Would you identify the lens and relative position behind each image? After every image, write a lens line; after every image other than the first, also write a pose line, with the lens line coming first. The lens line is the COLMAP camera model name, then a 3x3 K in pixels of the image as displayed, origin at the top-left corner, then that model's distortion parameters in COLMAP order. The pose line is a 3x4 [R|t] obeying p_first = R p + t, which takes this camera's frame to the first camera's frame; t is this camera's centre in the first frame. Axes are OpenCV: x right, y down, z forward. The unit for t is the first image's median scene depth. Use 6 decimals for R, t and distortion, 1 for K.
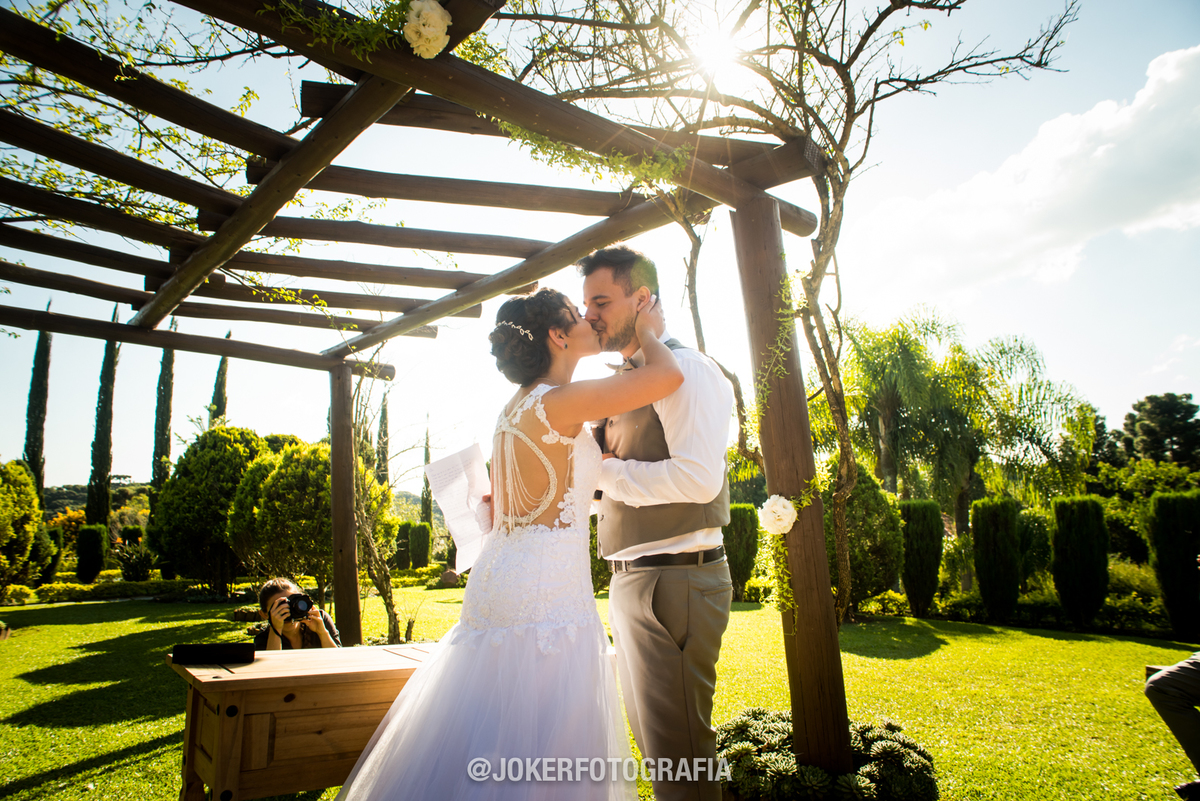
lens RADIAL K [[812.9, 0, 585.3], [0, 812.9, 404.5], [0, 0, 1]] dist [-0.093222, 0.052792]
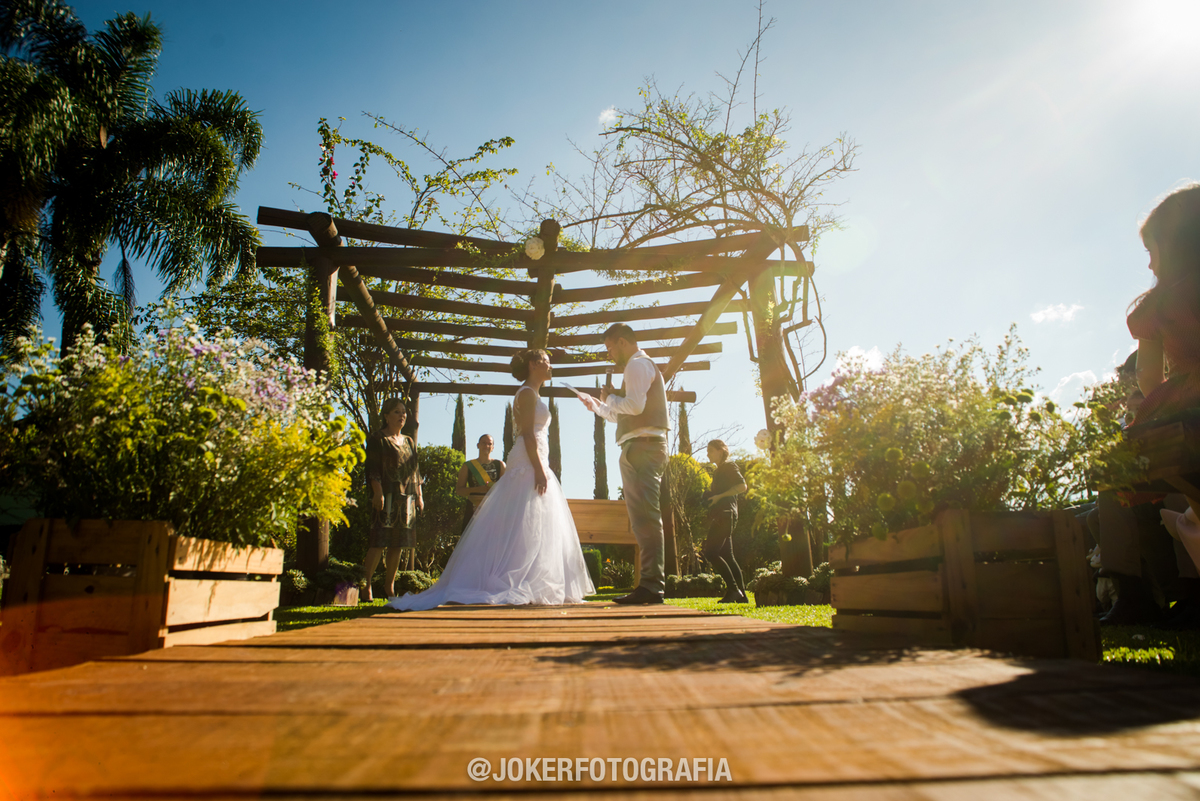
lens RADIAL K [[812.9, 0, 585.3], [0, 812.9, 404.5], [0, 0, 1]] dist [-0.093222, 0.052792]
pose [[0.824313, -0.116579, -0.554002, 0.578435], [0.086660, 0.993019, -0.080019, 0.106067], [0.559463, 0.017951, 0.828661, -0.458948]]
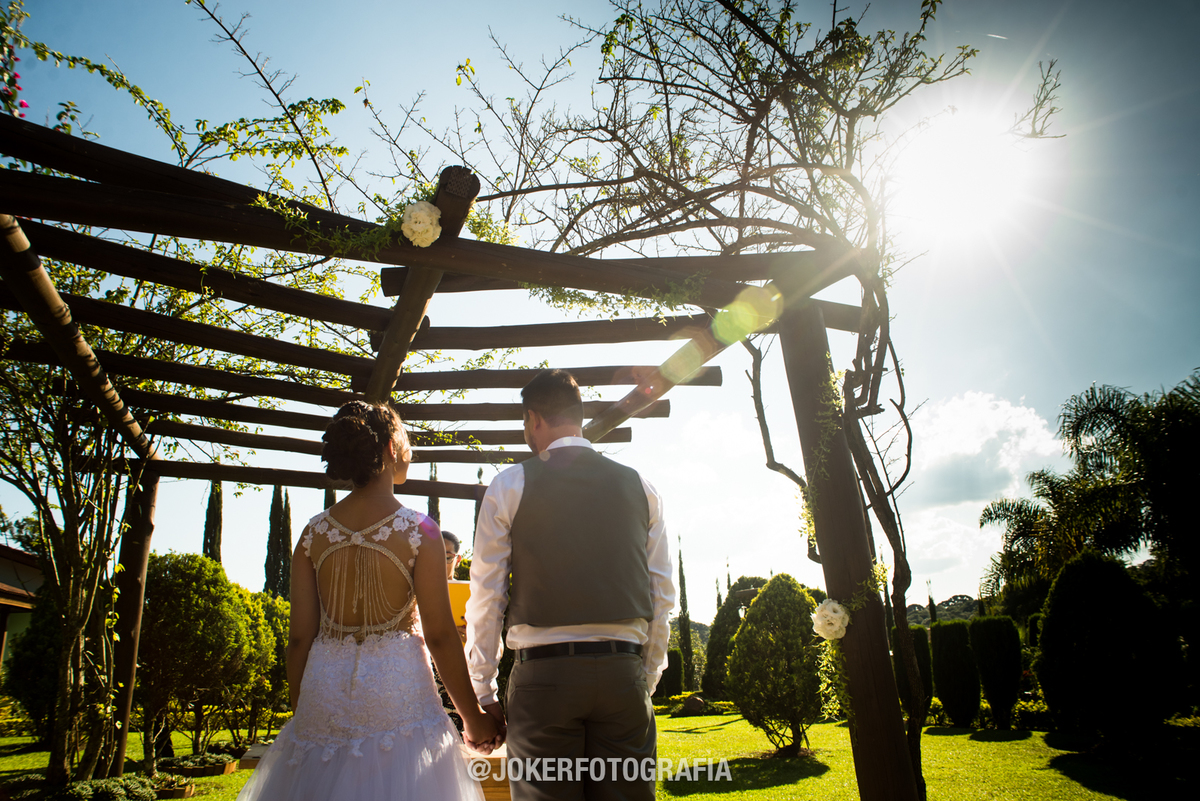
lens RADIAL K [[832.8, 0, 583.9], [0, 832.8, 412.0], [0, 0, 1]] dist [-0.070698, 0.057575]
pose [[0.944525, -0.103771, -0.311615, 0.184308], [0.060933, 0.987669, -0.144212, 0.009005], [0.322737, 0.117224, 0.939201, -0.044399]]
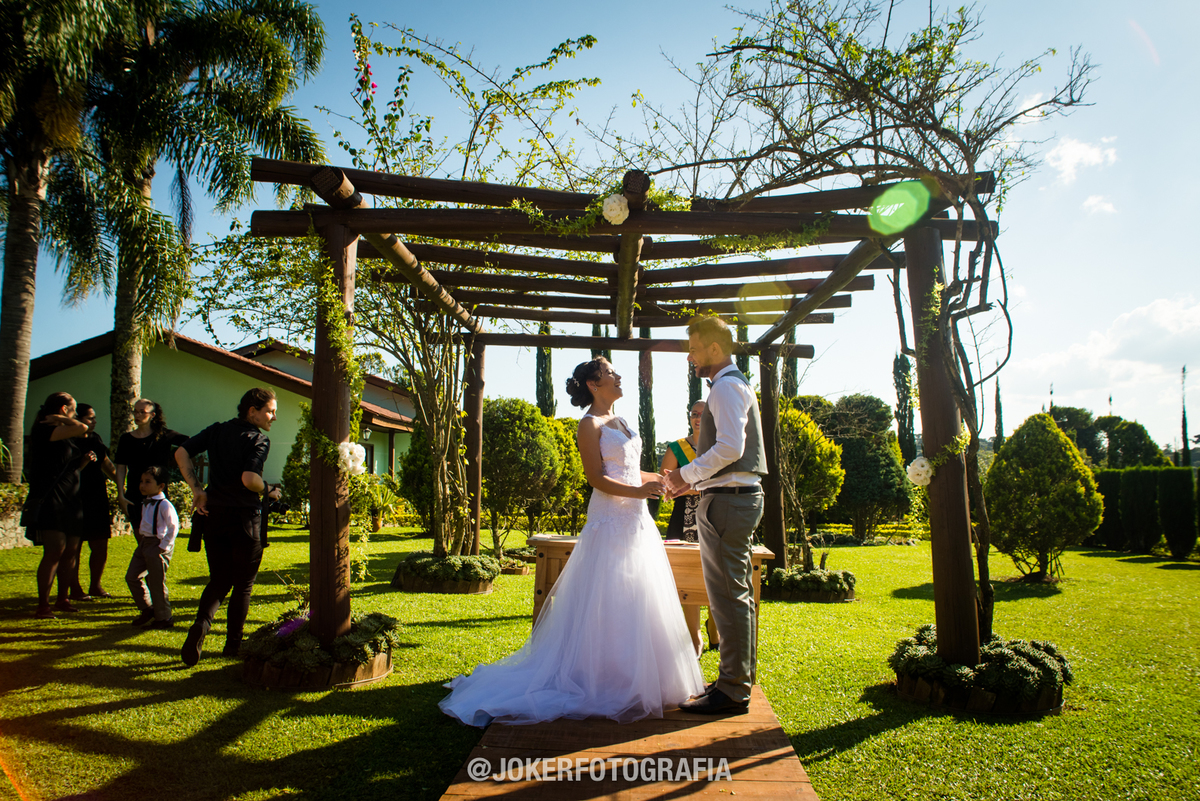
lens RADIAL K [[847.5, 0, 587.2], [0, 847.5, 399.7], [0, 0, 1]] dist [-0.093406, 0.053072]
pose [[0.760223, -0.036246, -0.648650, 0.454099], [0.071822, 0.997011, 0.028464, -0.038793], [0.645680, -0.068227, 0.760554, -0.258999]]
